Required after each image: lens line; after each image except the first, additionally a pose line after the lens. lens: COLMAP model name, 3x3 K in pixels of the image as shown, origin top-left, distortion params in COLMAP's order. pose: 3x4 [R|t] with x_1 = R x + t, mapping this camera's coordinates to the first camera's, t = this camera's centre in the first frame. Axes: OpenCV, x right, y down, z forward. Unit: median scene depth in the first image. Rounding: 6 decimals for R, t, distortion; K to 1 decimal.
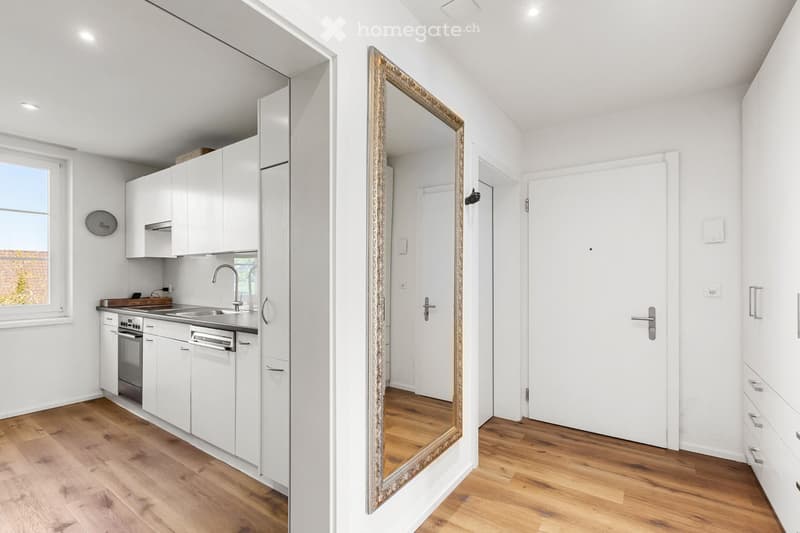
lens RADIAL K [[355.5, 0, 404.3], [0, 355.5, 273.8], [0, 0, 1]] dist [-0.001058, -0.002166]
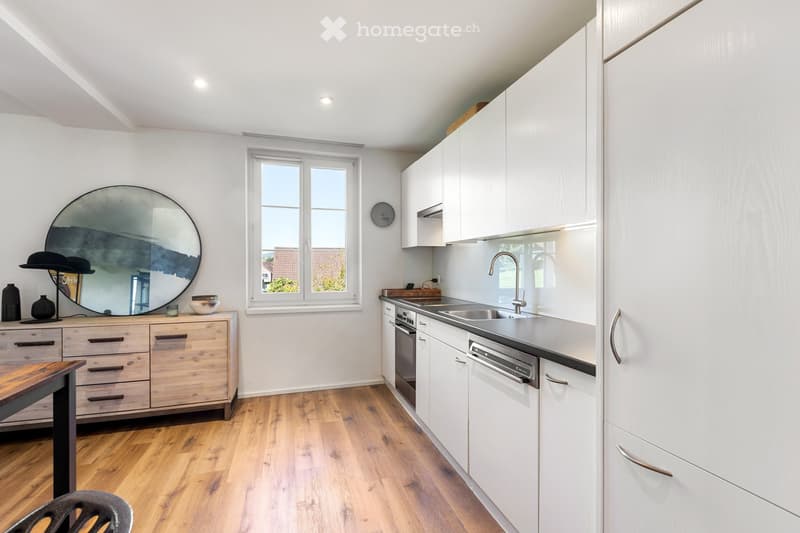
lens RADIAL K [[355.5, 0, 400.8], [0, 355.5, 265.1], [0, 0, 1]] dist [-0.001058, -0.002166]
pose [[0.784101, -0.000144, -0.620634, -0.200037], [0.002390, 0.999993, 0.002789, 0.000284], [0.620629, -0.003670, 0.784096, 0.259953]]
